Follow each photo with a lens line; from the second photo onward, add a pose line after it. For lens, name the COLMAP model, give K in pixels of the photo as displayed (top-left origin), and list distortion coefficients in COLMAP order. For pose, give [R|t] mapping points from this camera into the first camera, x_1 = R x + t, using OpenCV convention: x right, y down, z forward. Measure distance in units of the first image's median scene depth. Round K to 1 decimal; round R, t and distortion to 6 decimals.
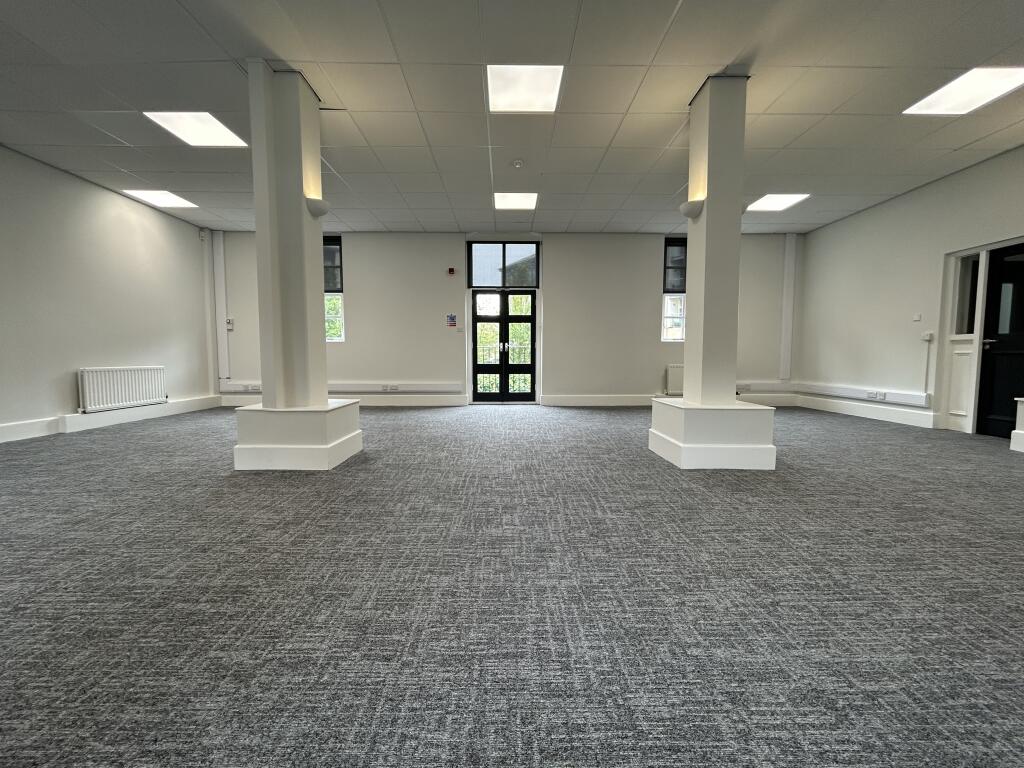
lens RADIAL K [[411.3, 0, 512.0], [0, 411.3, 384.0], [0, 0, 1]] dist [0.000914, 0.000134]
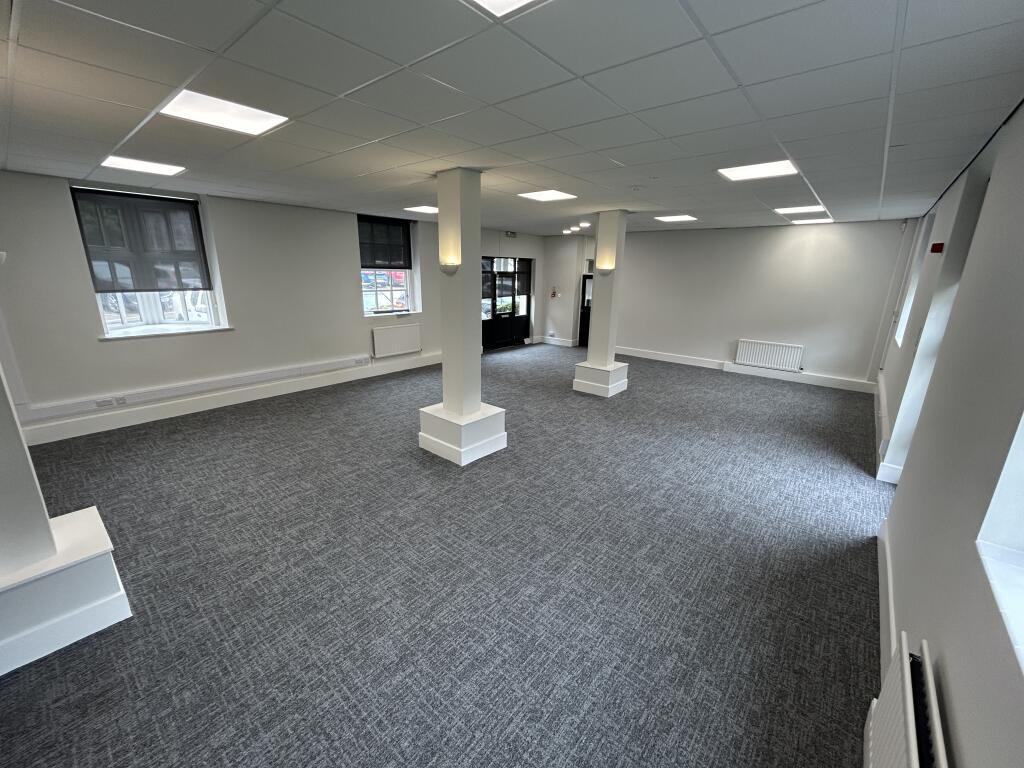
lens RADIAL K [[411.3, 0, 512.0], [0, 411.3, 384.0], [0, 0, 1]] dist [0.000914, 0.000134]
pose [[-0.655305, 0.191890, -0.730584, 1.083436], [-0.070535, 0.947424, 0.312111, -0.382642], [0.752064, 0.256060, -0.607317, 1.551500]]
